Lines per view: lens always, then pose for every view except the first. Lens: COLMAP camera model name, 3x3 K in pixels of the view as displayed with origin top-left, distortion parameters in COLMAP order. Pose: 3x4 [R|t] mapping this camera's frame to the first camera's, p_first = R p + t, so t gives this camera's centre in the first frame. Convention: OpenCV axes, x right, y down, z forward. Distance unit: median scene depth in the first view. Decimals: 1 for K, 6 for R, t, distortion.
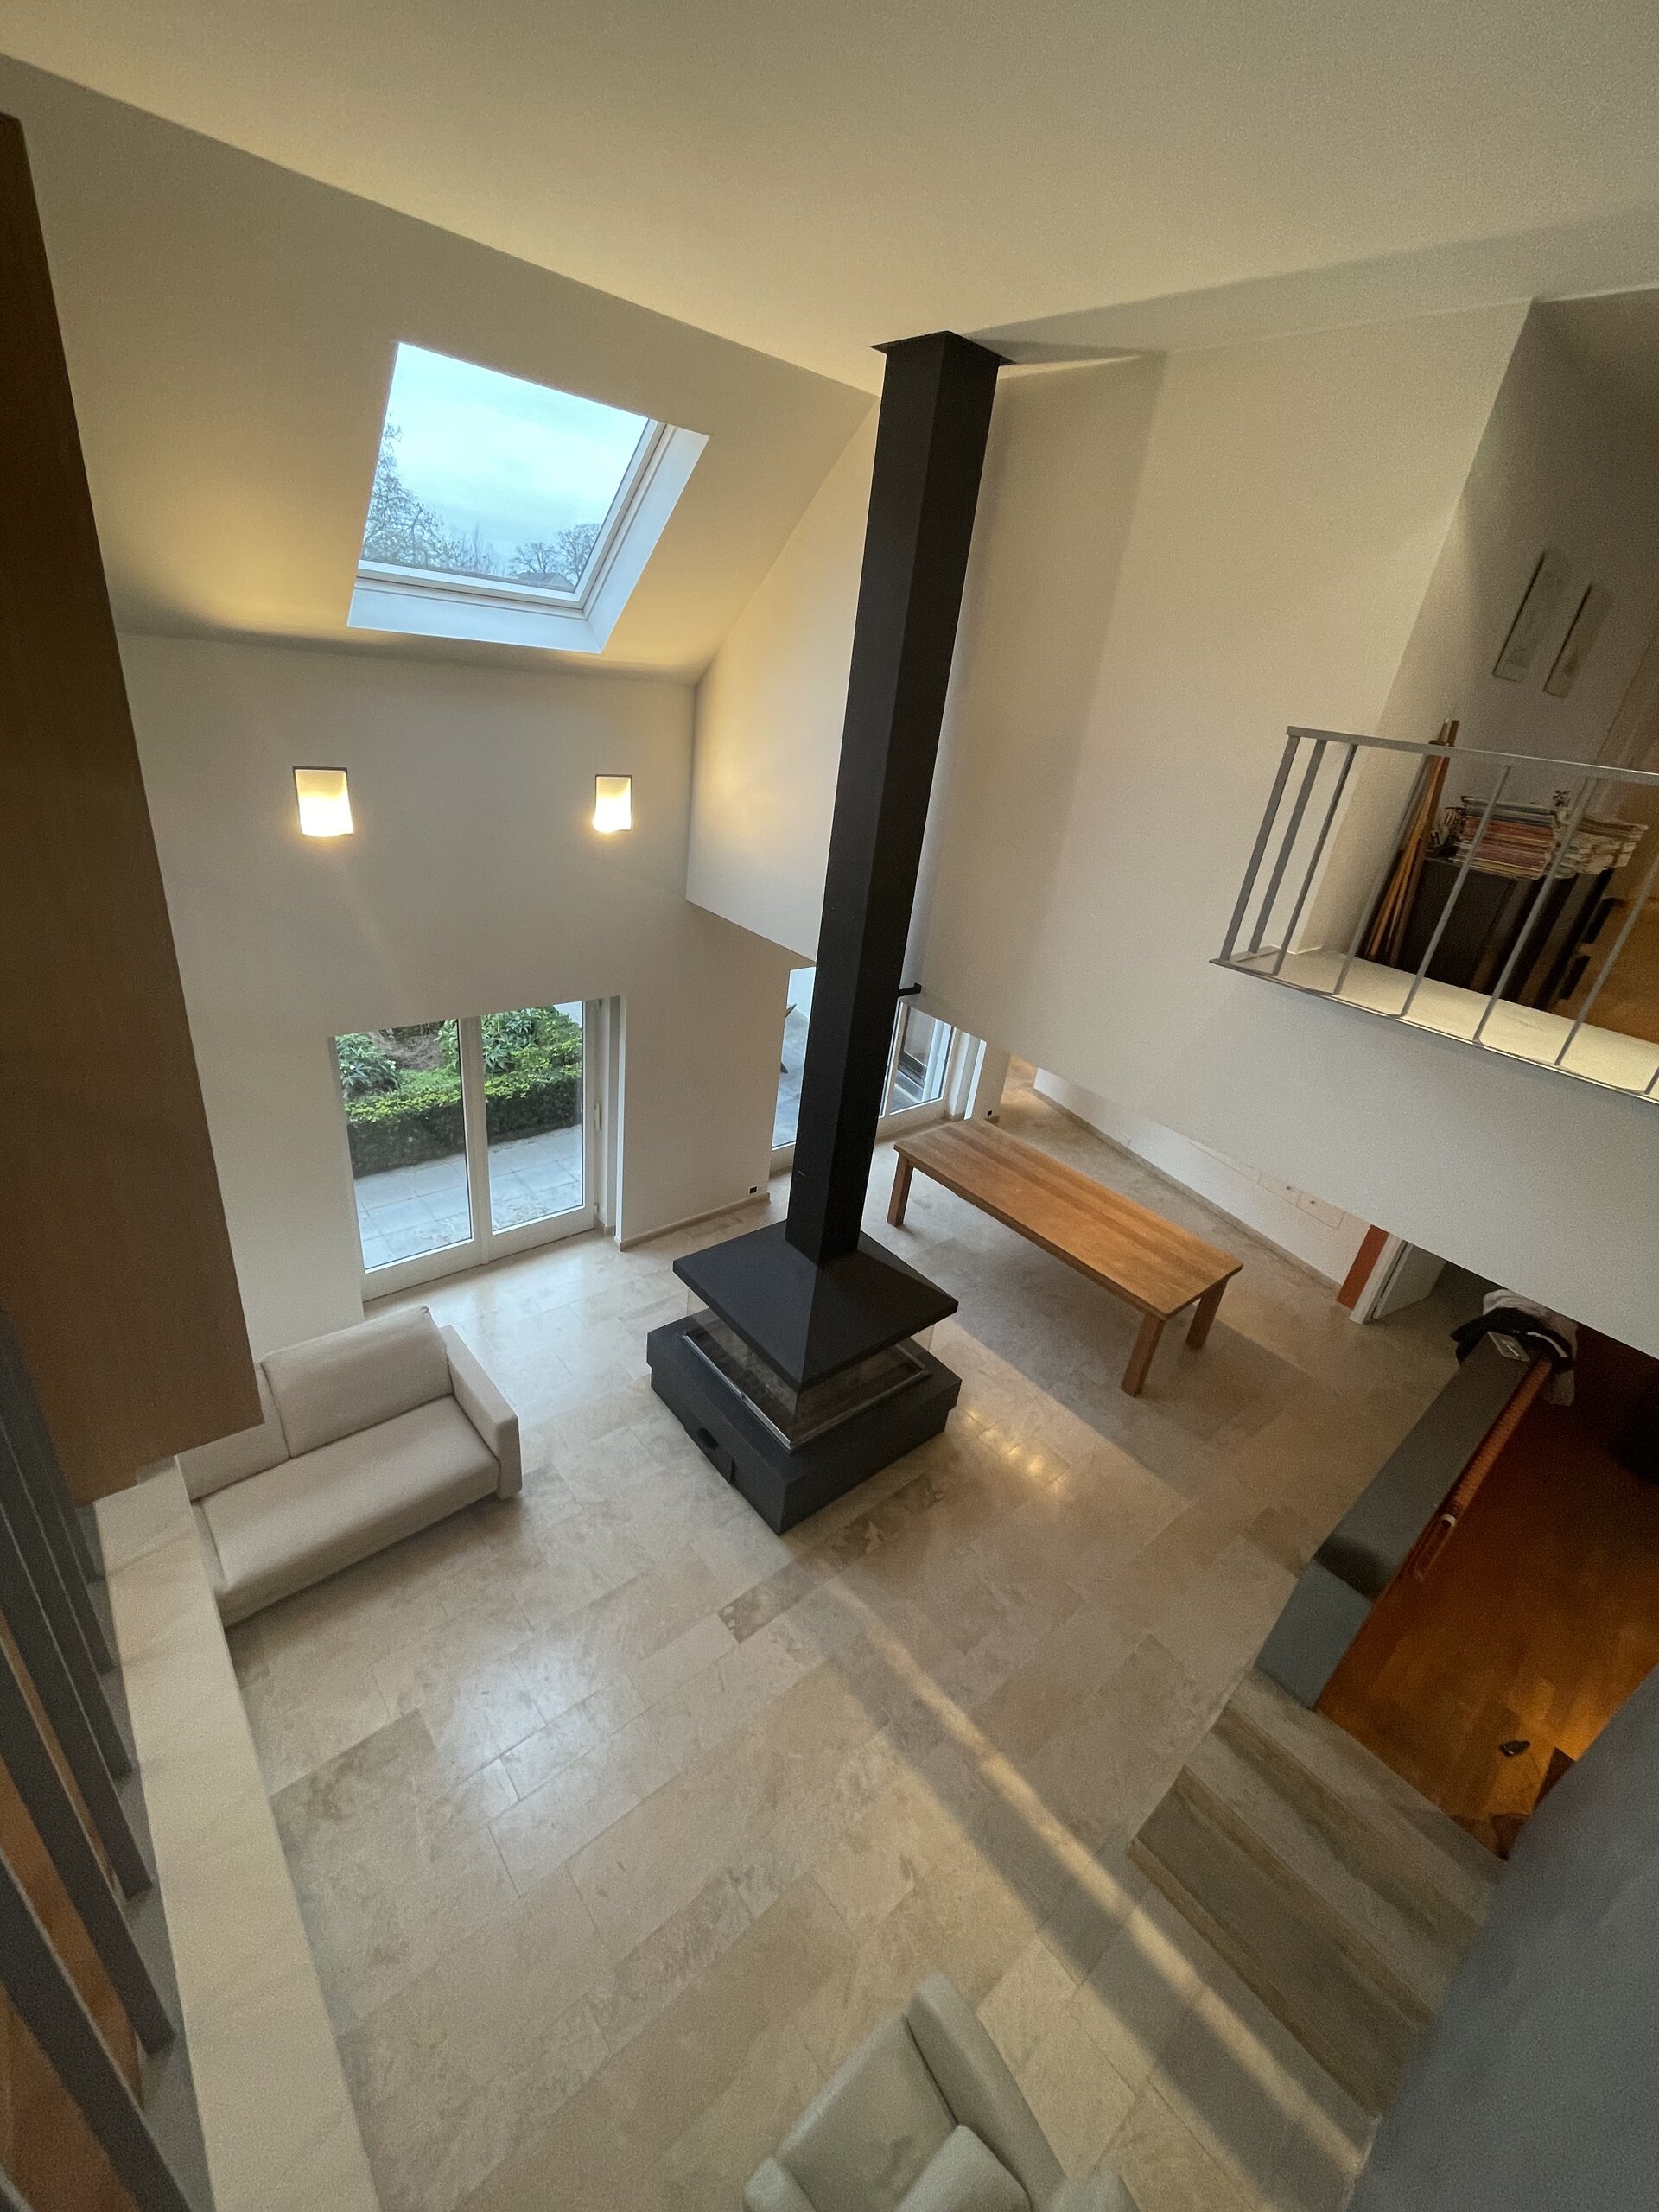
lens RADIAL K [[898.7, 0, 829.2], [0, 898.7, 1095.3], [0, 0, 1]] dist [-0.003985, 0.000357]
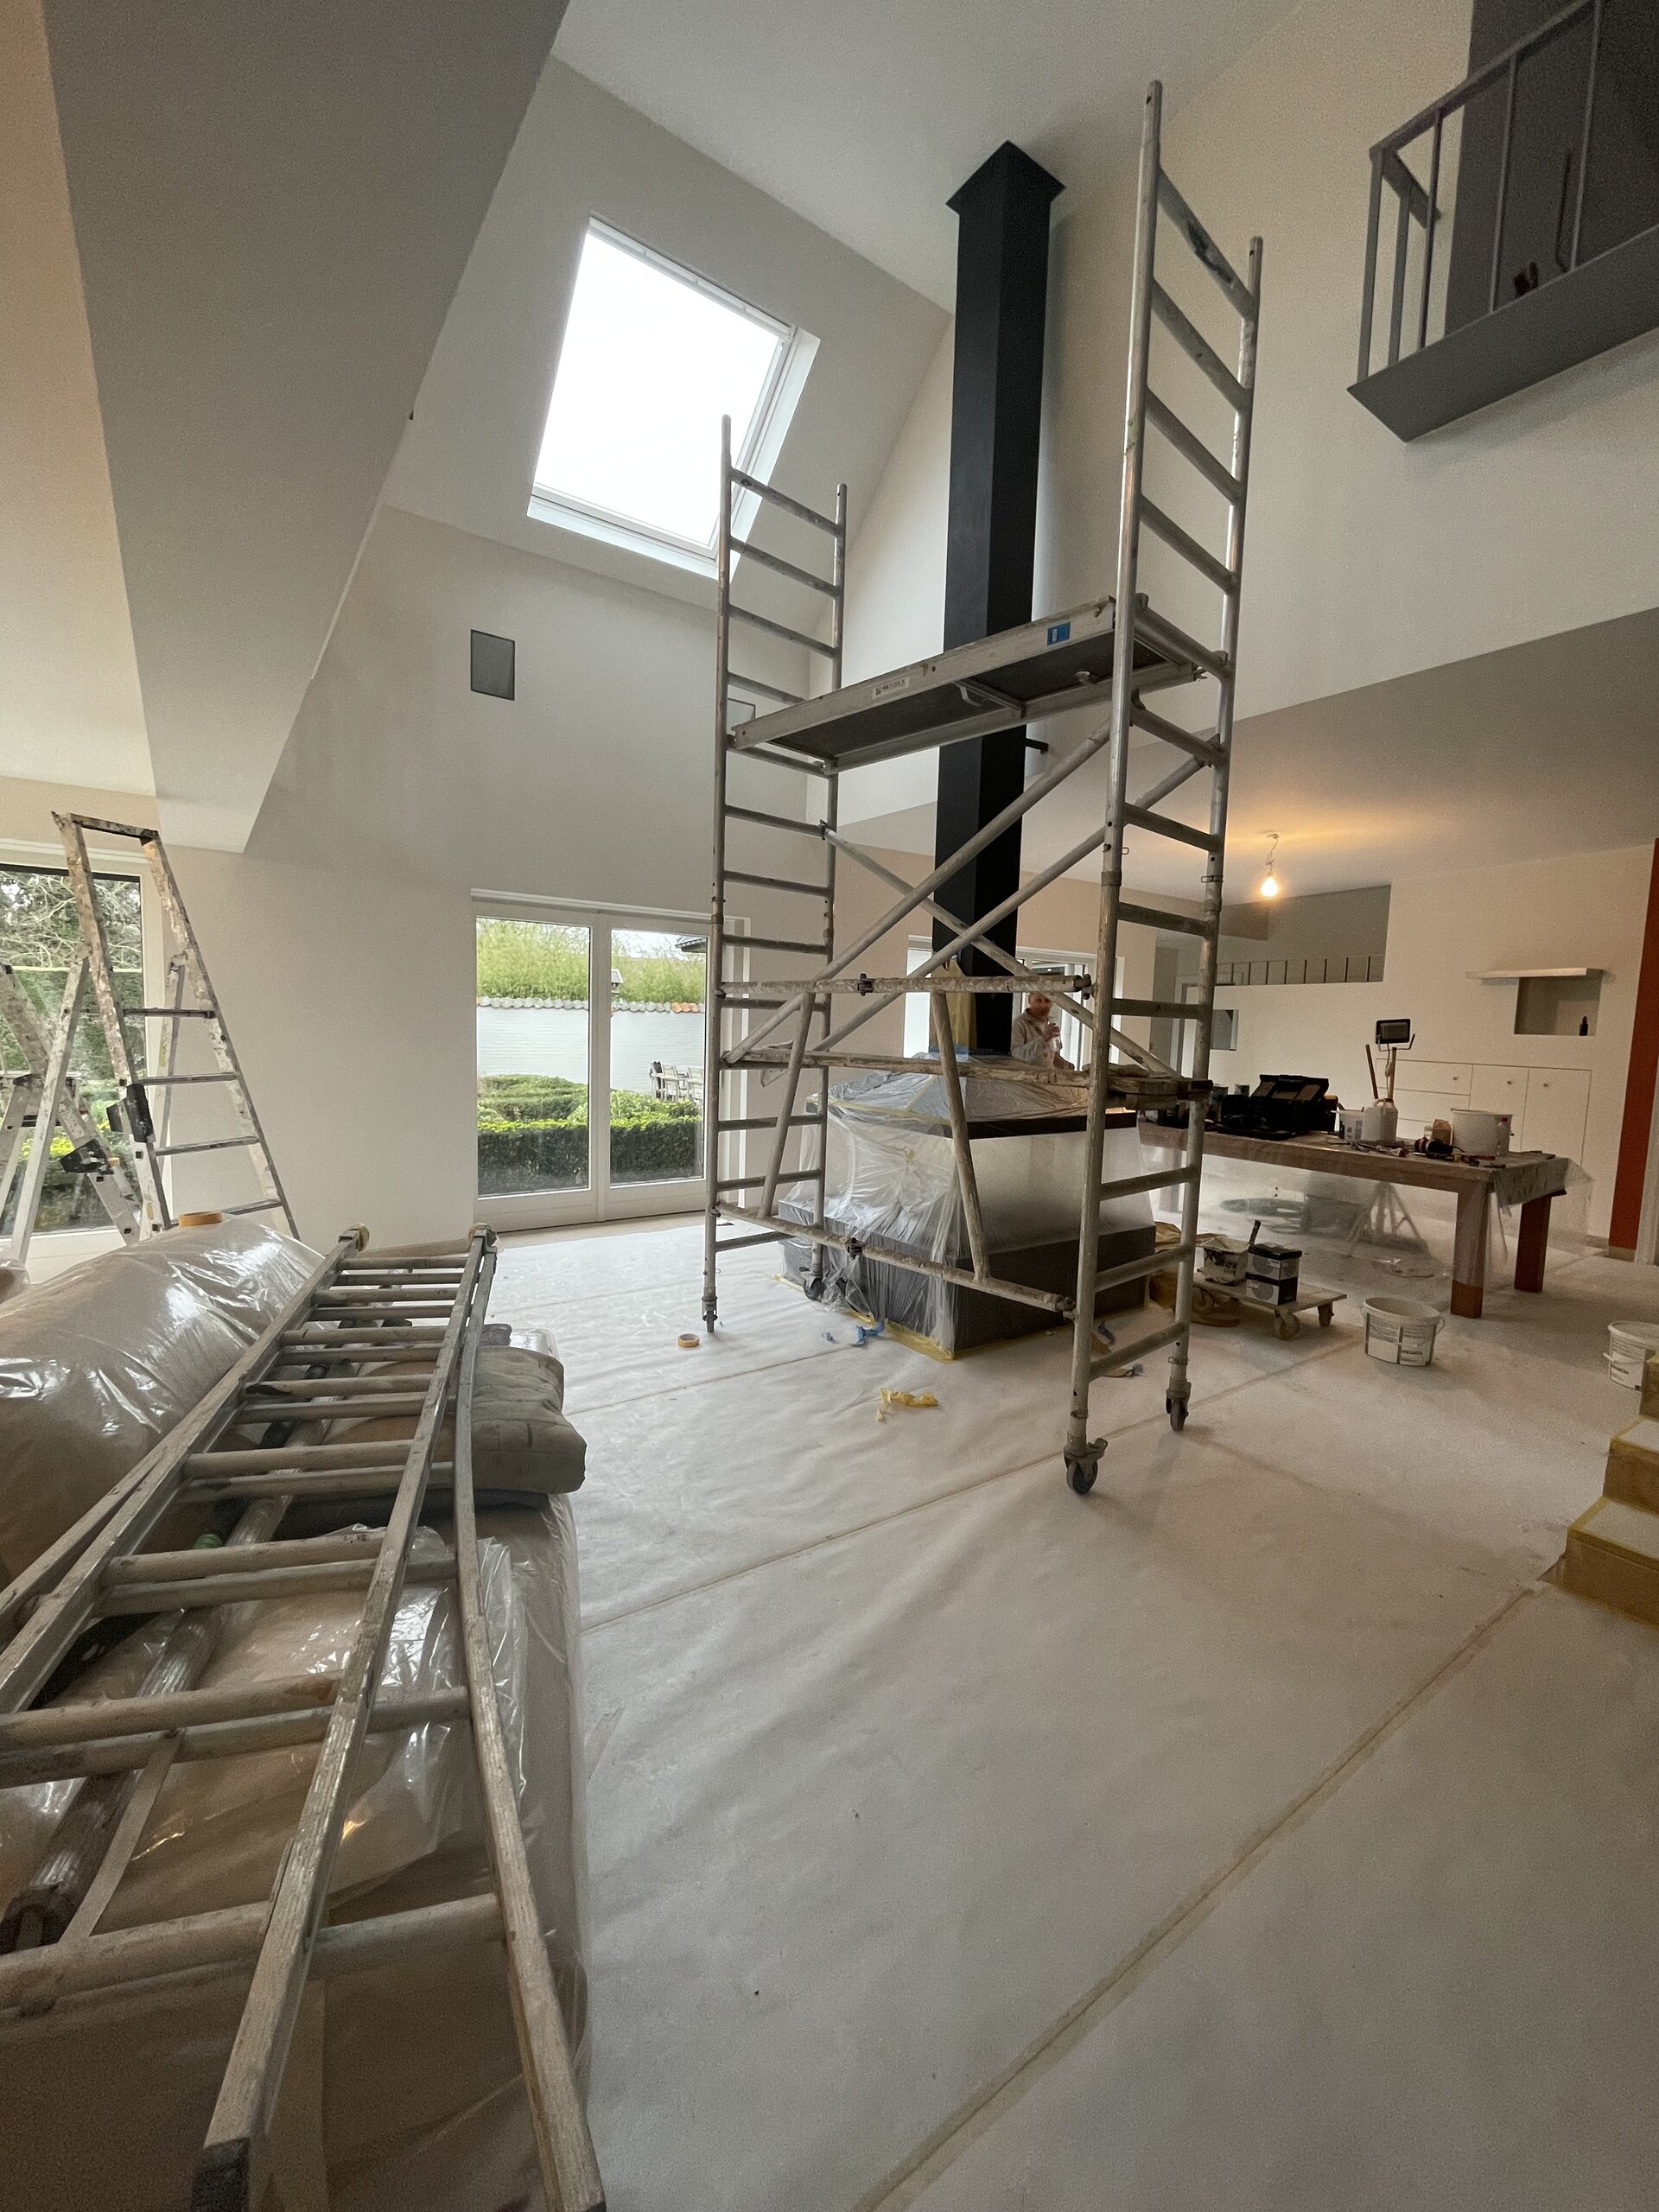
lens RADIAL K [[898.7, 0, 830.8], [0, 898.7, 1105.0], [0, 0, 1]] dist [-0.003985, 0.000357]
pose [[0.991722, -0.081495, -0.099226, -0.051438], [0.039846, 0.929947, -0.365529, 0.446200], [0.122063, 0.358550, 0.925496, 0.147812]]
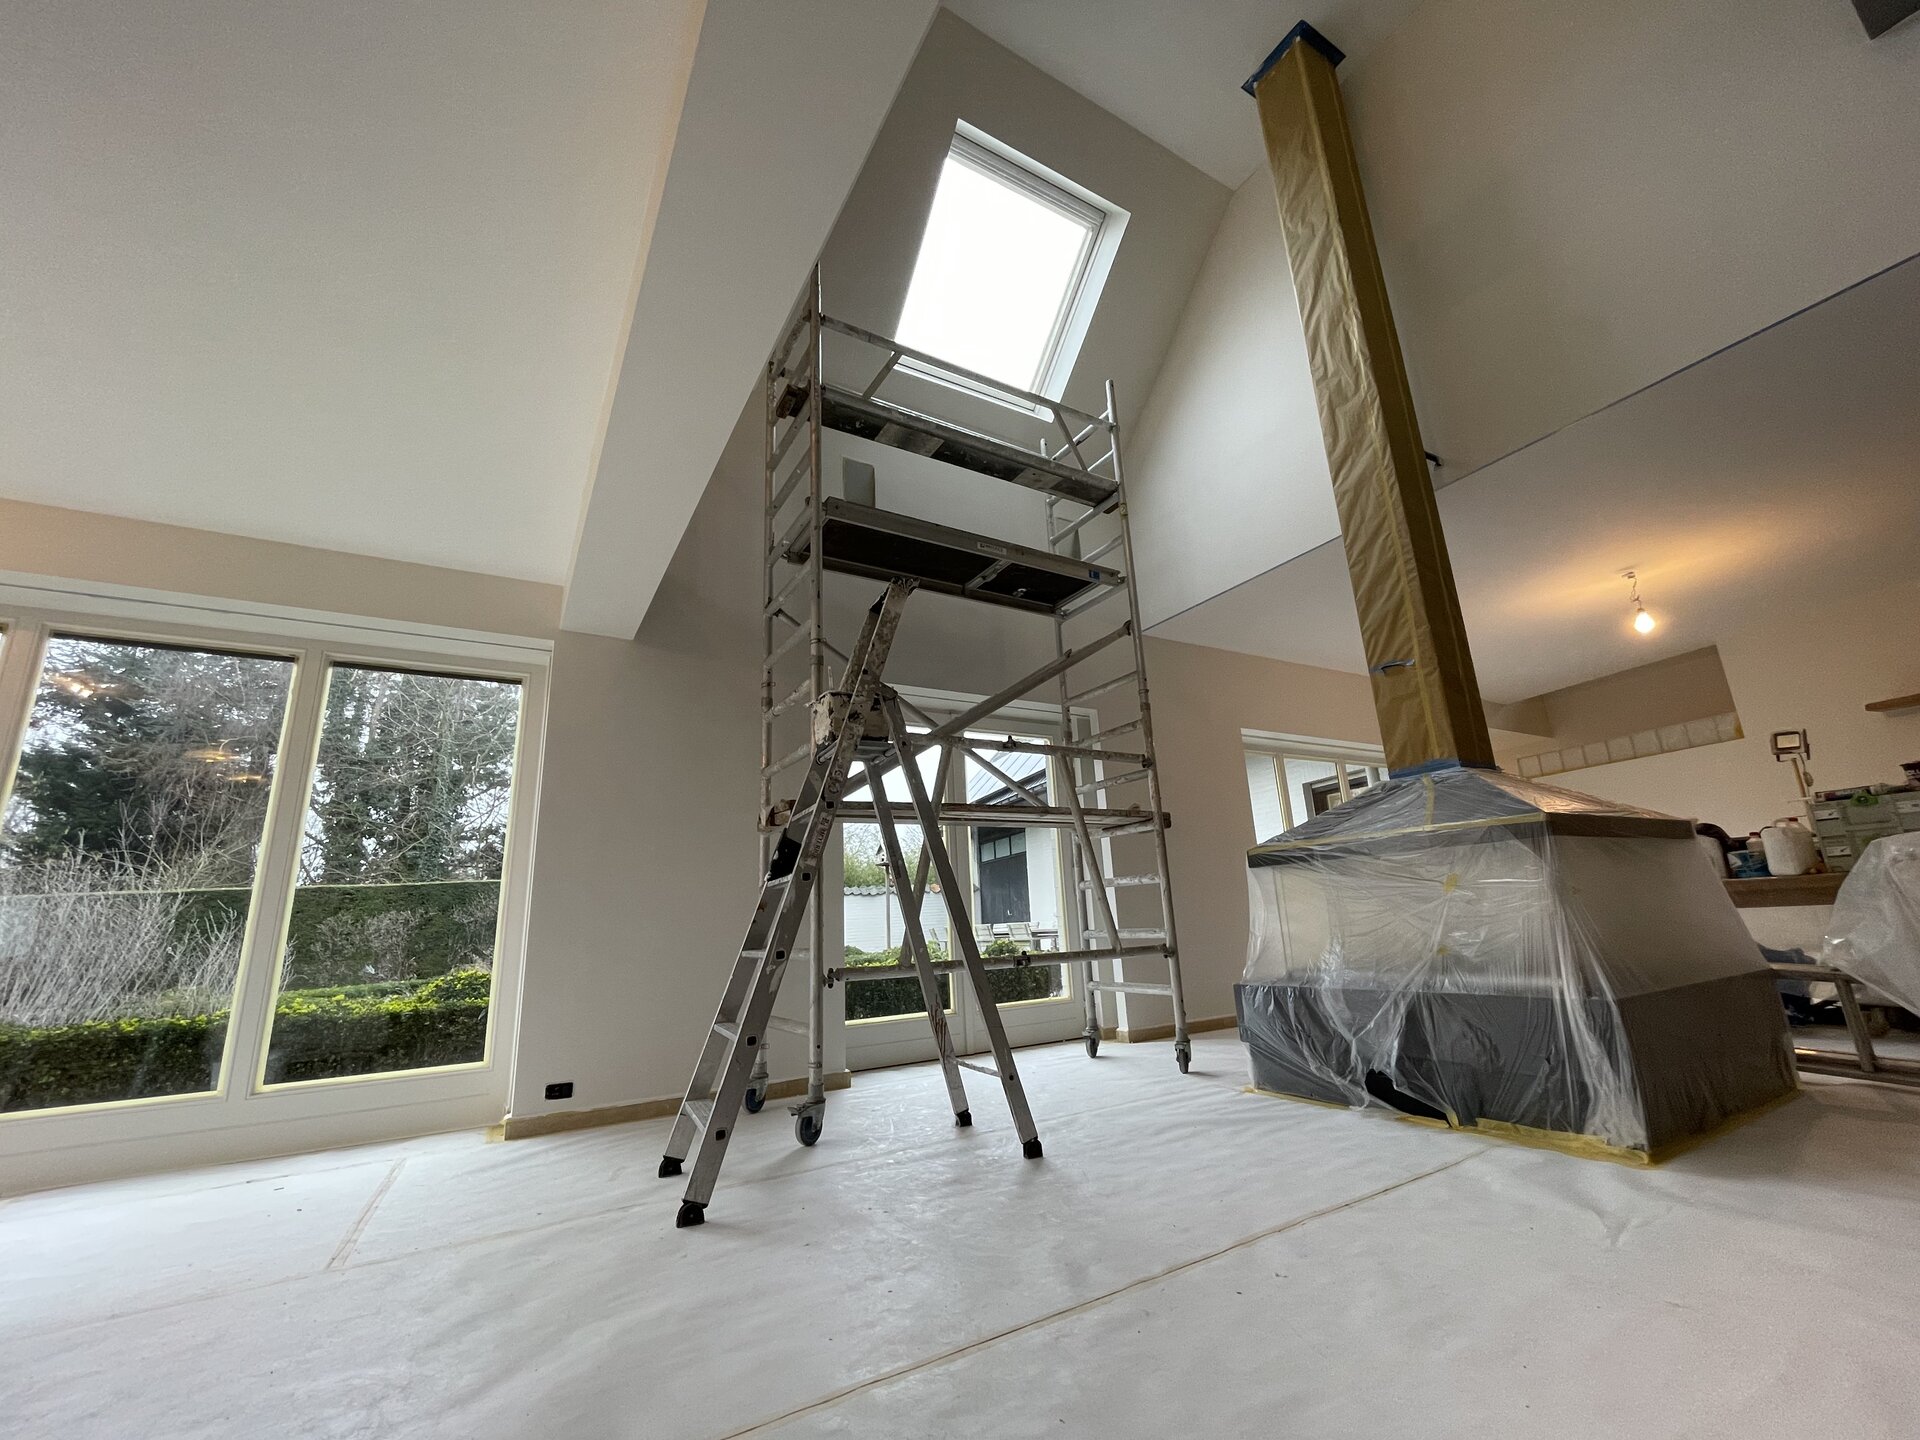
lens RADIAL K [[780.1, 0, 968.3], [0, 780.1, 720.5], [0, 0, 1]] dist [-0.003985, 0.000357]
pose [[0.970052, -0.207895, -0.125612, -0.252993], [0.072862, 0.742384, -0.666001, 0.446754], [0.231711, 0.636903, 0.735299, 0.334380]]
